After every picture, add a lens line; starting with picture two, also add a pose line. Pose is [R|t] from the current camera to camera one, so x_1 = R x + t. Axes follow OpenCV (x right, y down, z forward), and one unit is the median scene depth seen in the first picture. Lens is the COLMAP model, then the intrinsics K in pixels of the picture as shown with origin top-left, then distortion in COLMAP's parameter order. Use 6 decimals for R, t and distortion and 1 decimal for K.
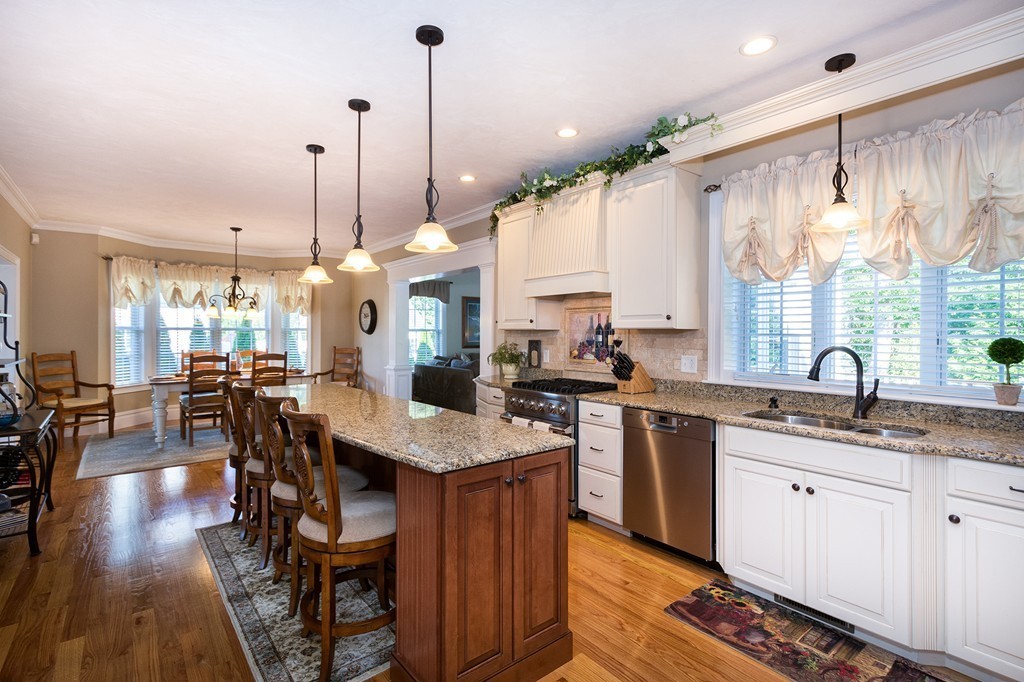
lens RADIAL K [[481.4, 0, 514.6], [0, 481.4, 337.2], [0, 0, 1]] dist [0.000285, -0.000074]
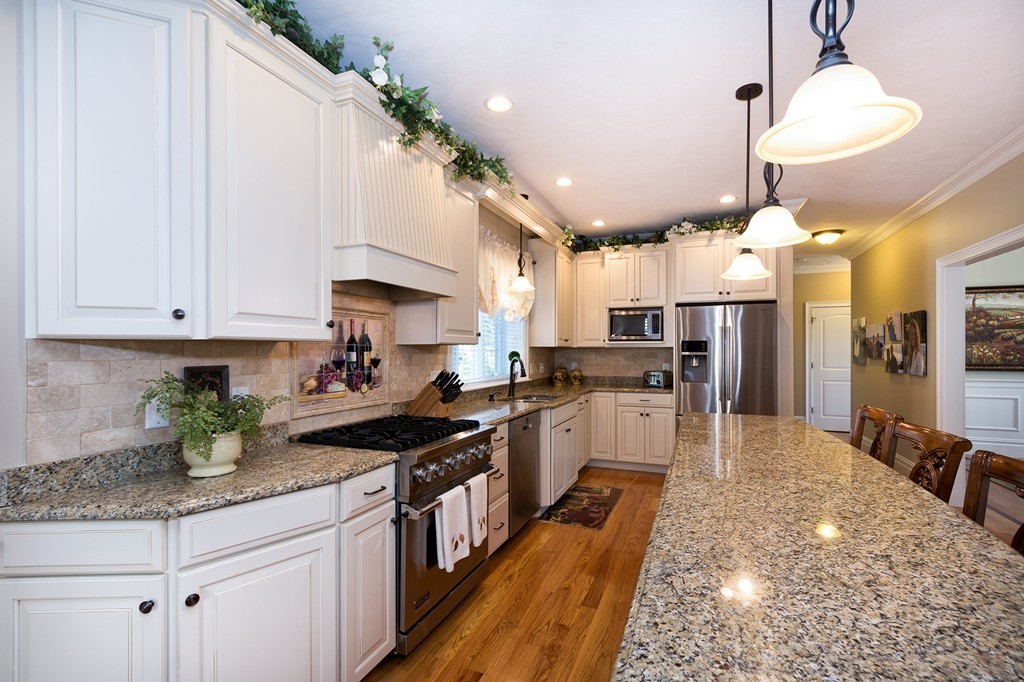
lens RADIAL K [[449.6, 0, 511.2], [0, 449.6, 352.3], [0, 0, 1]] dist [0.001355, -0.011852]
pose [[-0.466347, -0.003903, 0.884593, -0.475589], [0.010007, 0.999903, 0.009687, -0.007726], [-0.884545, 0.013370, -0.466263, 1.100926]]
